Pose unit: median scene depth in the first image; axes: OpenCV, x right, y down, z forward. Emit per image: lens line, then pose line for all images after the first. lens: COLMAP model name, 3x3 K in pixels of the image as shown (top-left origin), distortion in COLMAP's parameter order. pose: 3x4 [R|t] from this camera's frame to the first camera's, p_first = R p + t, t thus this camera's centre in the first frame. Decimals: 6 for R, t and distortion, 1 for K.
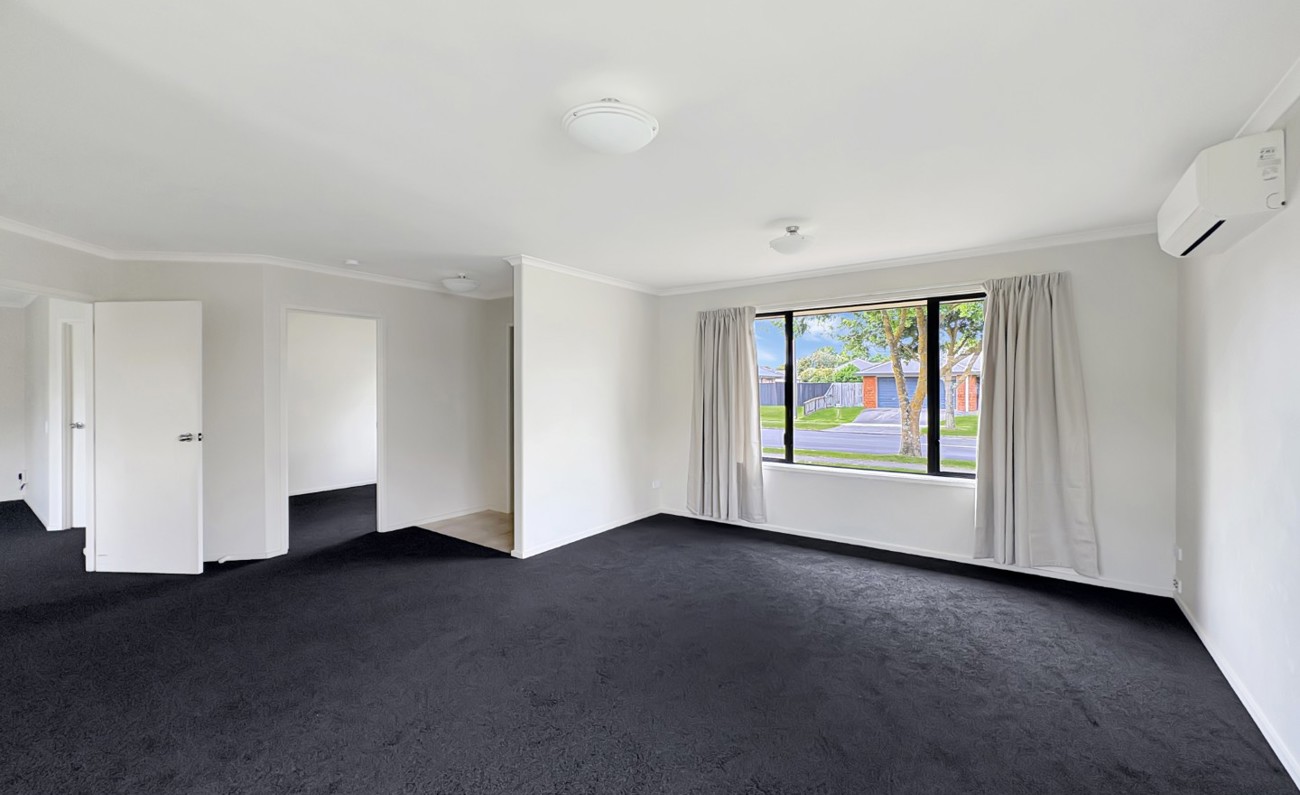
lens RADIAL K [[527.9, 0, 650.0], [0, 527.9, 397.5], [0, 0, 1]] dist [0.002632, 0.000223]
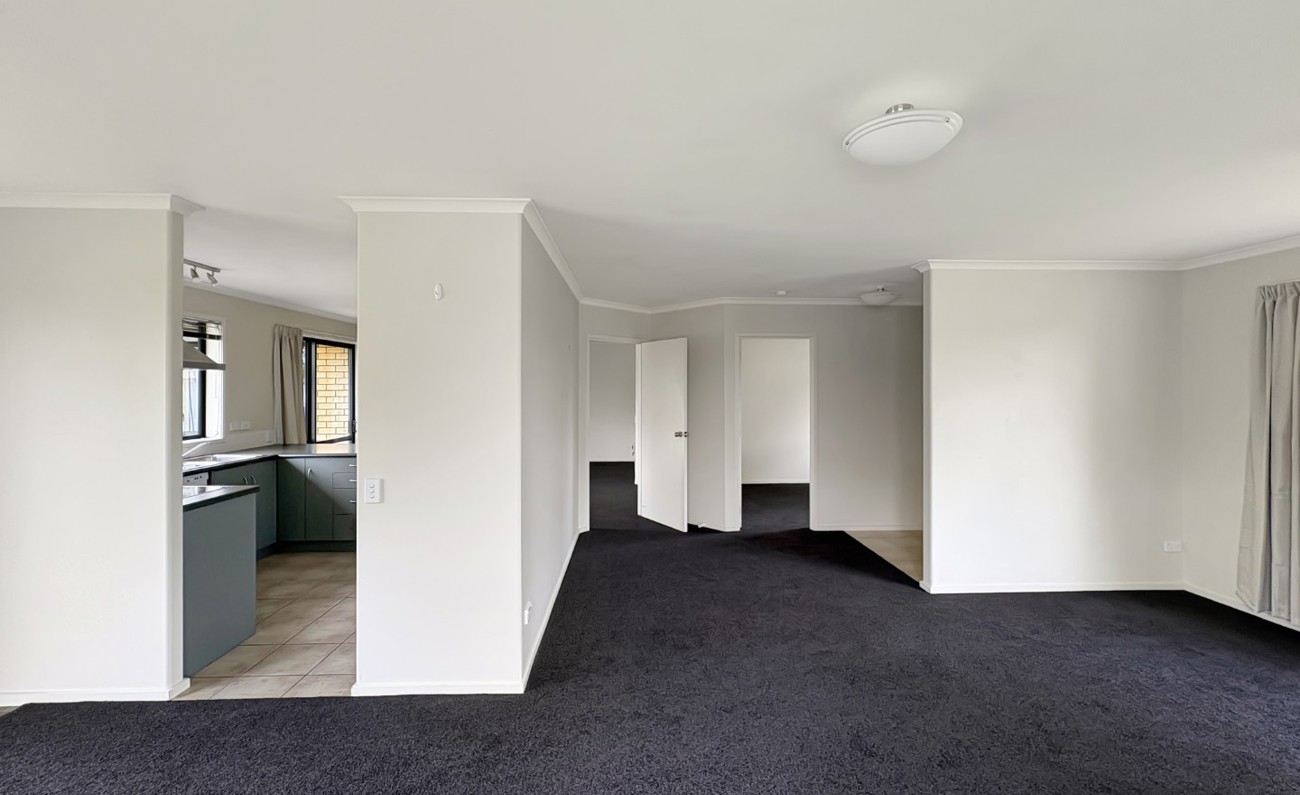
lens RADIAL K [[528.7, 0, 652.3], [0, 528.7, 385.2], [0, 0, 1]] dist [0.000535, 0.000048]
pose [[0.617153, 0.000648, -0.786843, 0.179050], [-0.015171, 0.999824, -0.011076, -0.034665], [0.786697, 0.018773, 0.617054, 0.059011]]
